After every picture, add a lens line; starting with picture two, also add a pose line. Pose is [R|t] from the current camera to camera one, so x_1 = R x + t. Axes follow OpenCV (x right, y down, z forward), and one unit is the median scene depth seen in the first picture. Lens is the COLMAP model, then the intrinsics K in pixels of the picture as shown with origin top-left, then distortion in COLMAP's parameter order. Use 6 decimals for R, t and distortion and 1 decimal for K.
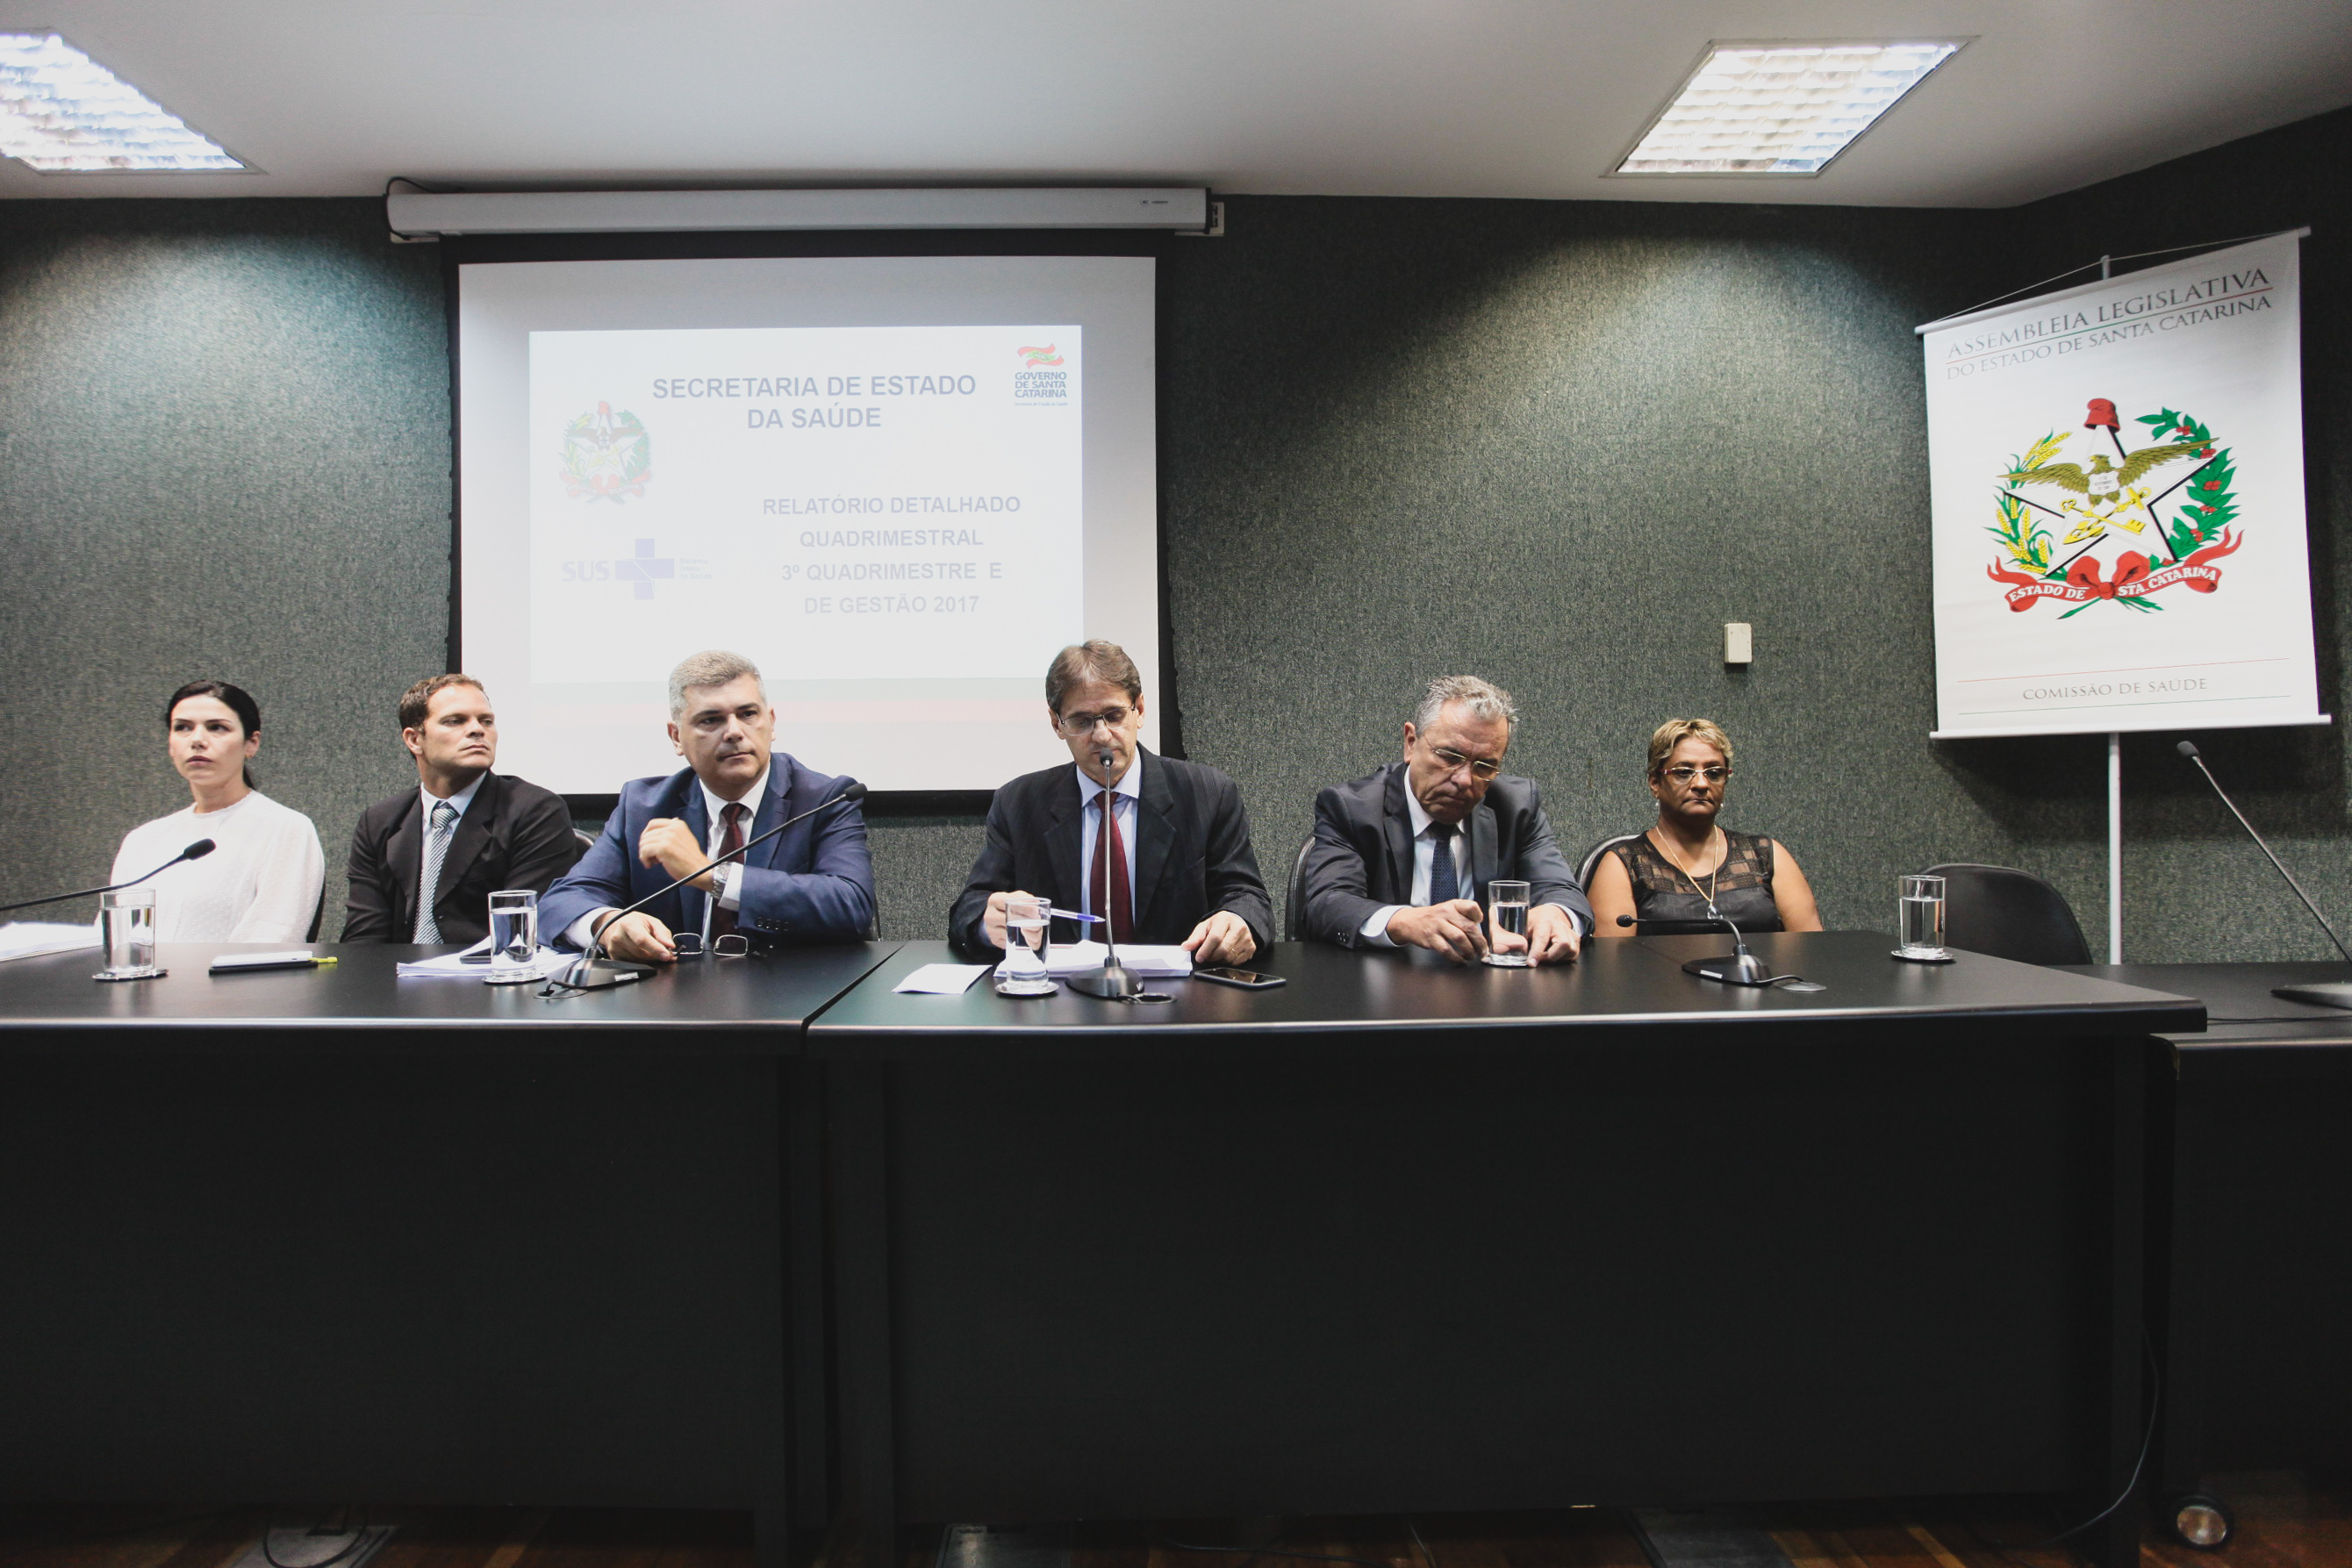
lens RADIAL K [[1107.6, 0, 1138.2], [0, 1107.6, 768.6], [0, 0, 1]] dist [-0.058840, 0.026684]
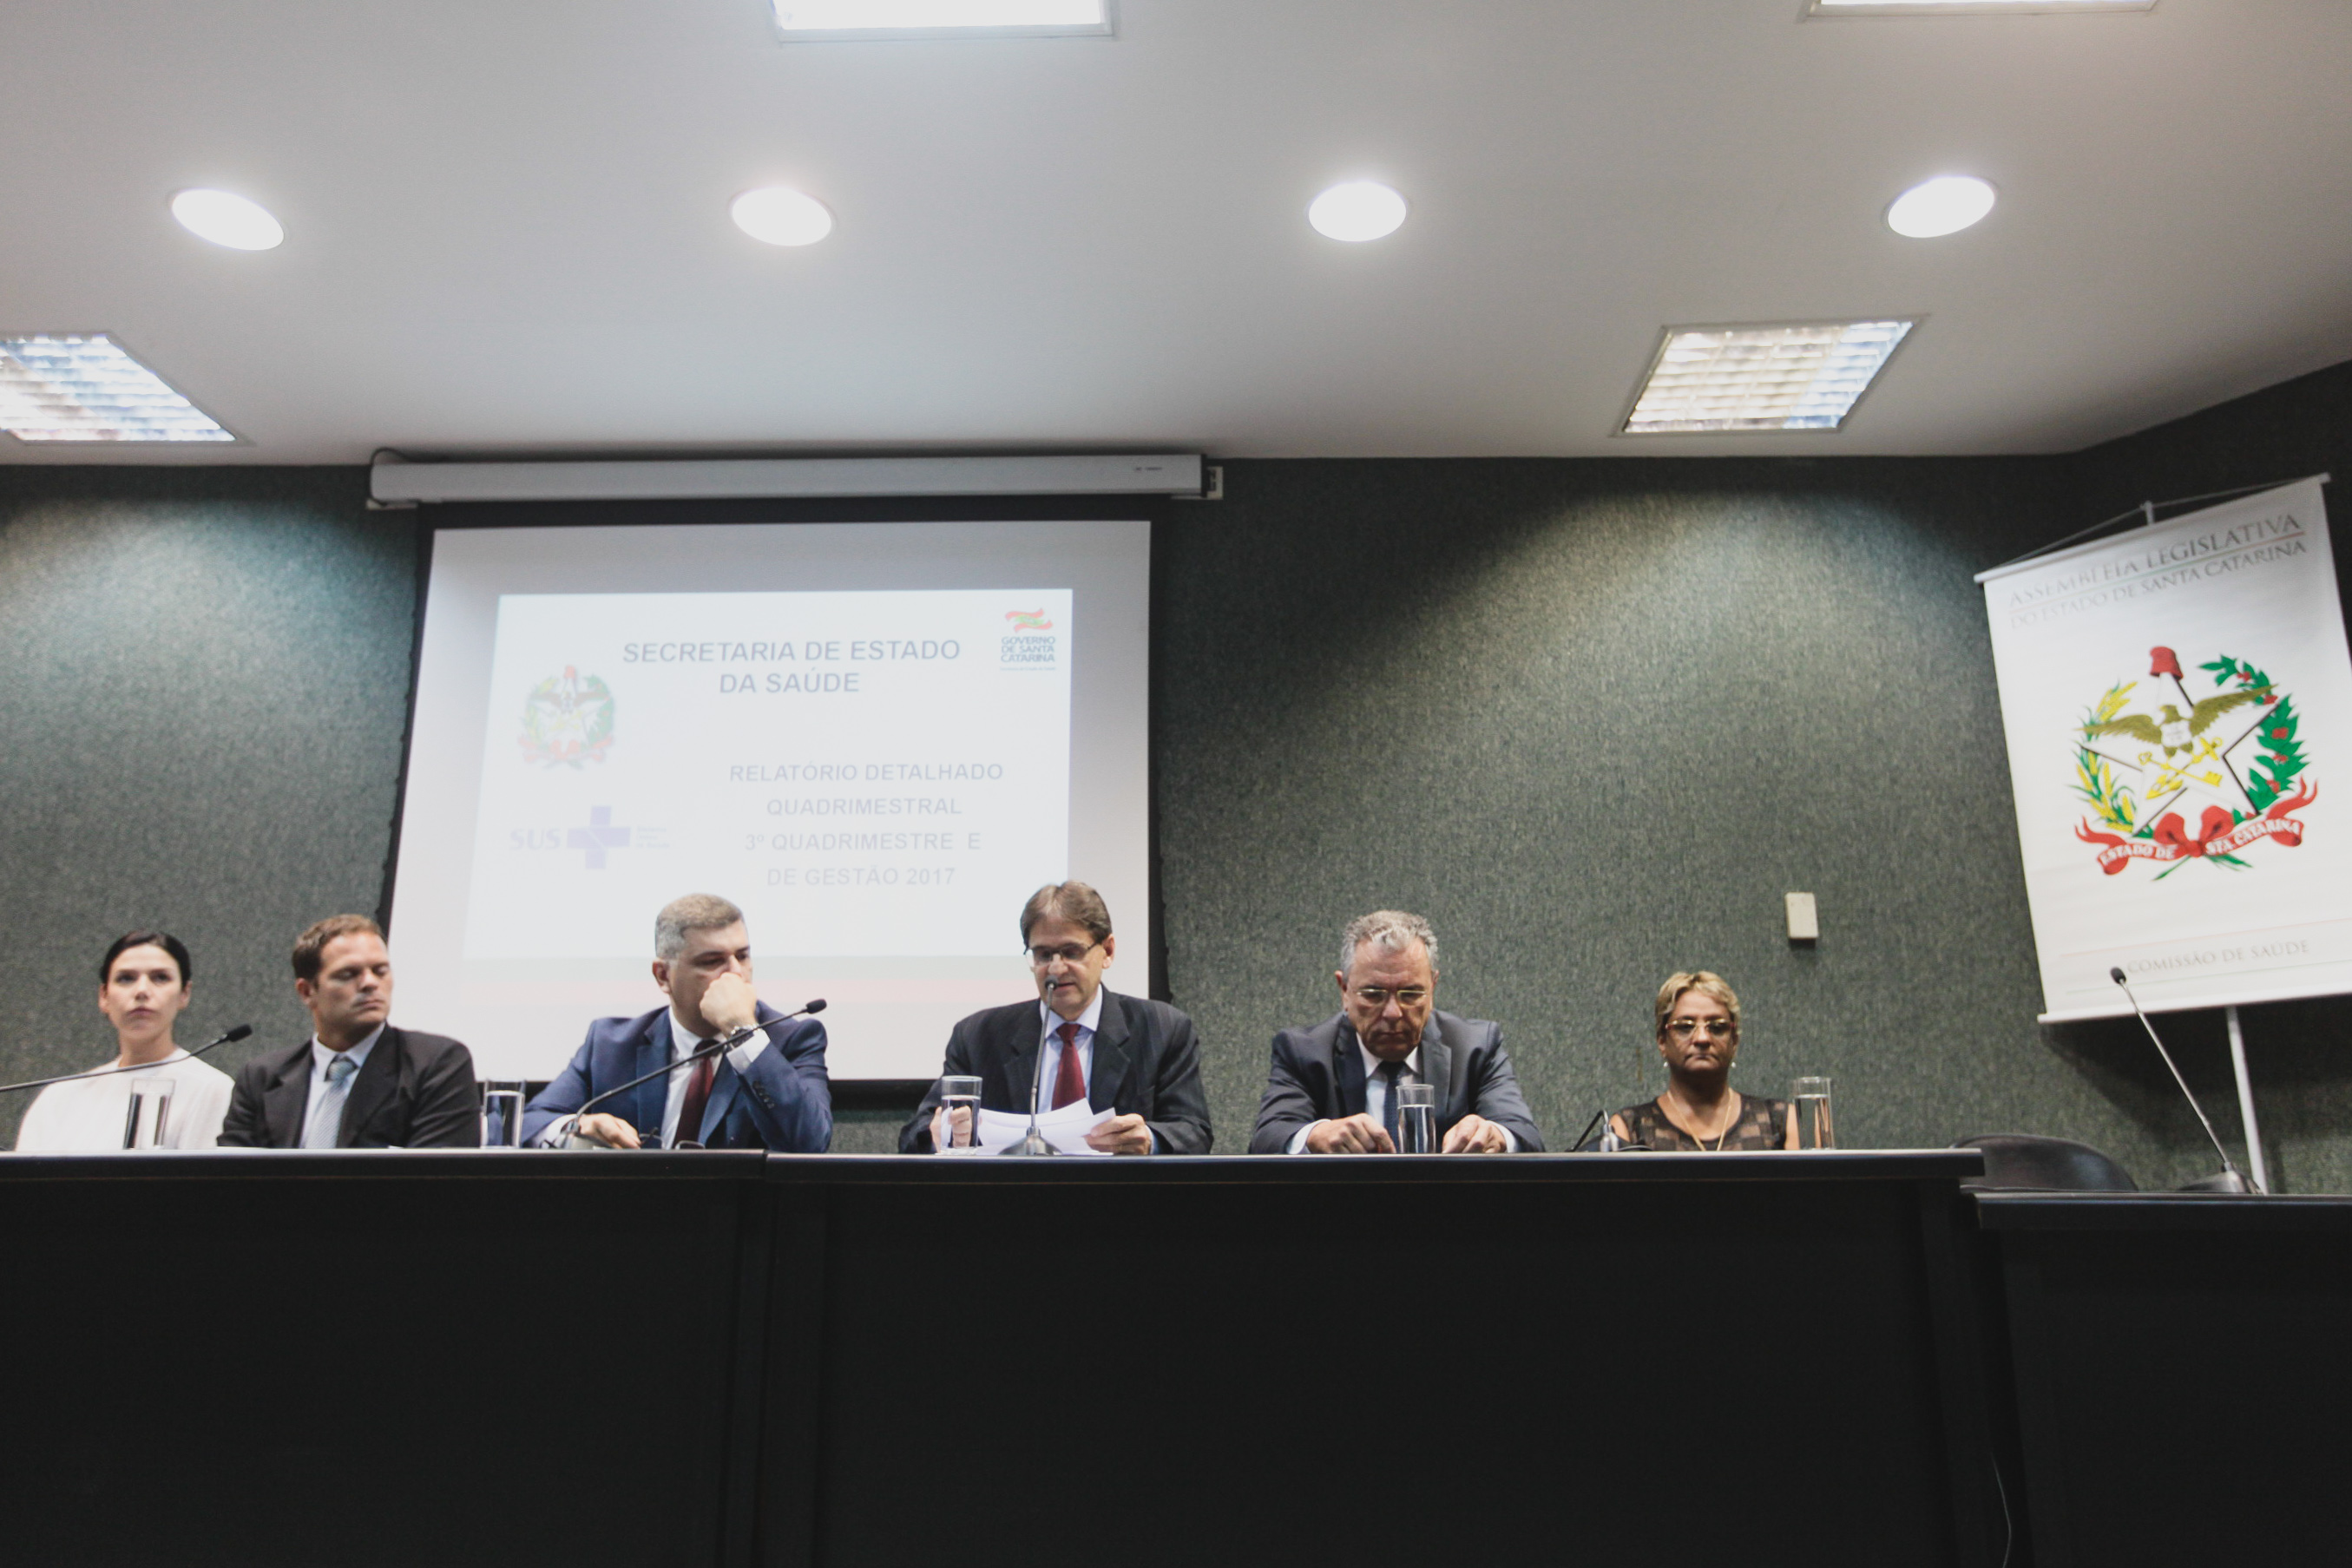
lens RADIAL K [[1707.1, 0, 1176.0], [0, 1707.1, 784.0], [0, 0, 1]] dist [-0.048663, 0.096626]
pose [[0.999072, -0.003643, -0.042922, 0.101227], [-0.007528, 0.966316, -0.257250, 0.140517], [0.042414, 0.257334, 0.965391, -0.384373]]
